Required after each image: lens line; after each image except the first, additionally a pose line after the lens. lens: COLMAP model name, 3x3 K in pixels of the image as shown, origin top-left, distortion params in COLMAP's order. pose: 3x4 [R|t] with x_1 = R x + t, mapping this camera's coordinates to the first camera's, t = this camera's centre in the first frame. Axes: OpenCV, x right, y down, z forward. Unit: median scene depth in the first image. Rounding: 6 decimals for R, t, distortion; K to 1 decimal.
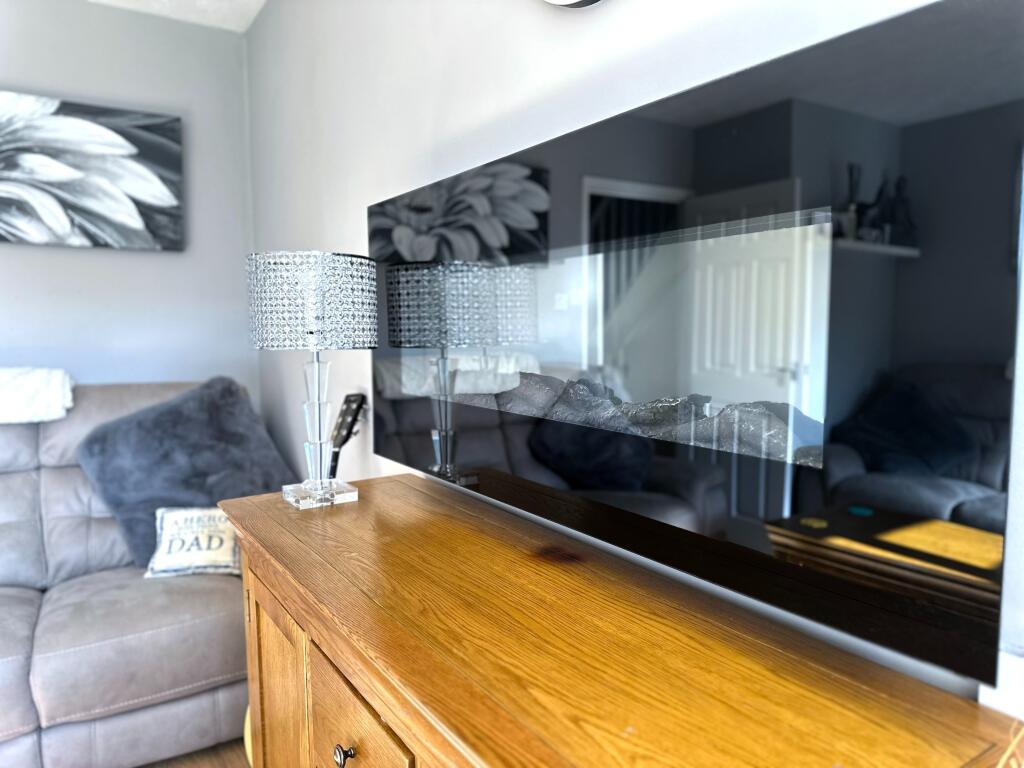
lens RADIAL K [[720.7, 0, 509.7], [0, 720.7, 387.2], [0, 0, 1]] dist [0.068172, -0.086015]
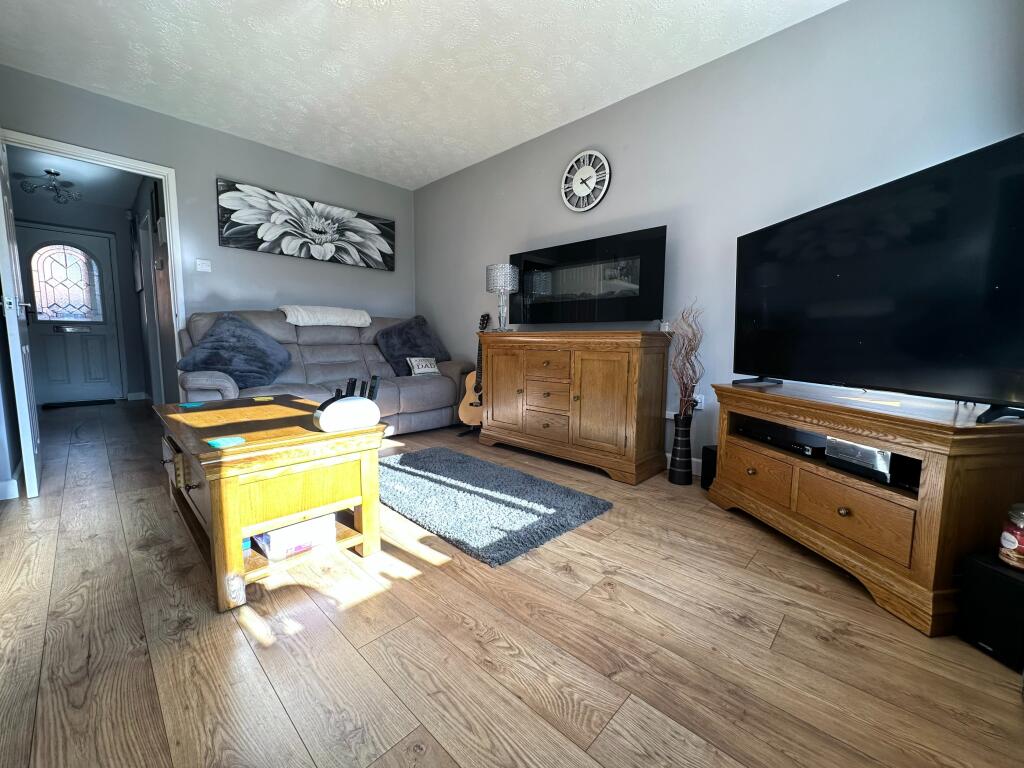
lens RADIAL K [[408.3, 0, 511.5], [0, 408.3, 382.8], [0, 0, 1]] dist [-0.002663, 0.000568]
pose [[0.975248, -0.010497, 0.220864, -0.396744], [0.005505, 0.999716, 0.023204, 0.211873], [-0.221044, -0.021414, 0.975029, -0.625768]]
